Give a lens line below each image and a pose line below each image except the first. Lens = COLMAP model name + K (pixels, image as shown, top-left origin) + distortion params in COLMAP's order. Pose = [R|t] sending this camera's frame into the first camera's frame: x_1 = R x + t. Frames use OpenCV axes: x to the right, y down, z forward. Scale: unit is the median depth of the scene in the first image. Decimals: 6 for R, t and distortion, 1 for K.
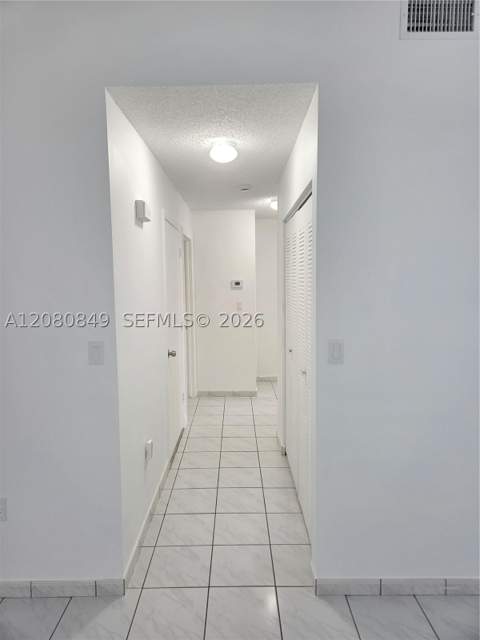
lens RADIAL K [[423.5, 0, 240.5], [0, 423.5, 320.9], [0, 0, 1]] dist [0.070510, -0.103983]
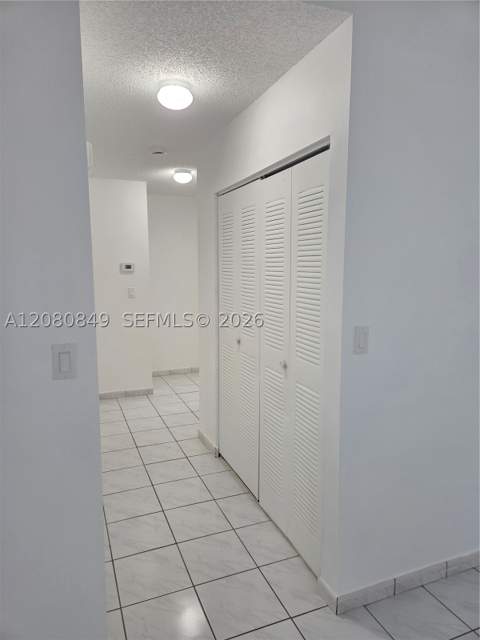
lens RADIAL K [[423.5, 0, 240.5], [0, 423.5, 320.9], [0, 0, 1]] dist [0.070510, -0.103983]
pose [[0.927791, -0.041910, 0.370738, -0.159247], [0.031882, 0.998942, 0.033140, 0.000566], [-0.371735, -0.018927, 0.928146, 0.140735]]
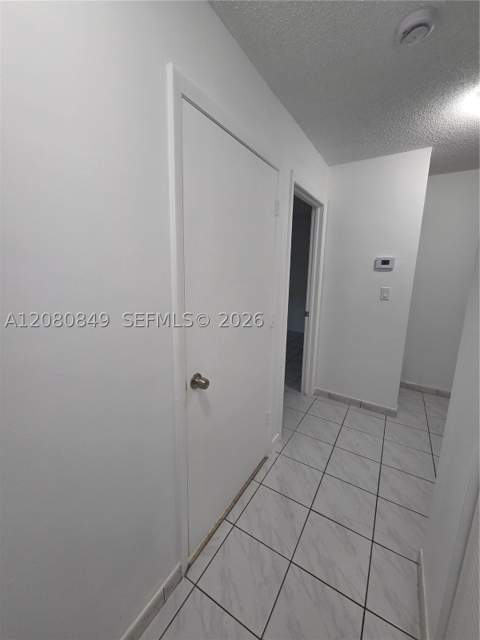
lens RADIAL K [[260.0, 0, 233.3], [0, 260.0, 312.1], [0, 0, 1]] dist [0.002550, -0.000078]
pose [[0.835436, 0.122777, -0.535698, 0.031030], [-0.078466, 0.991388, 0.104847, -0.041371], [0.543957, -0.045558, 0.837875, 0.645271]]
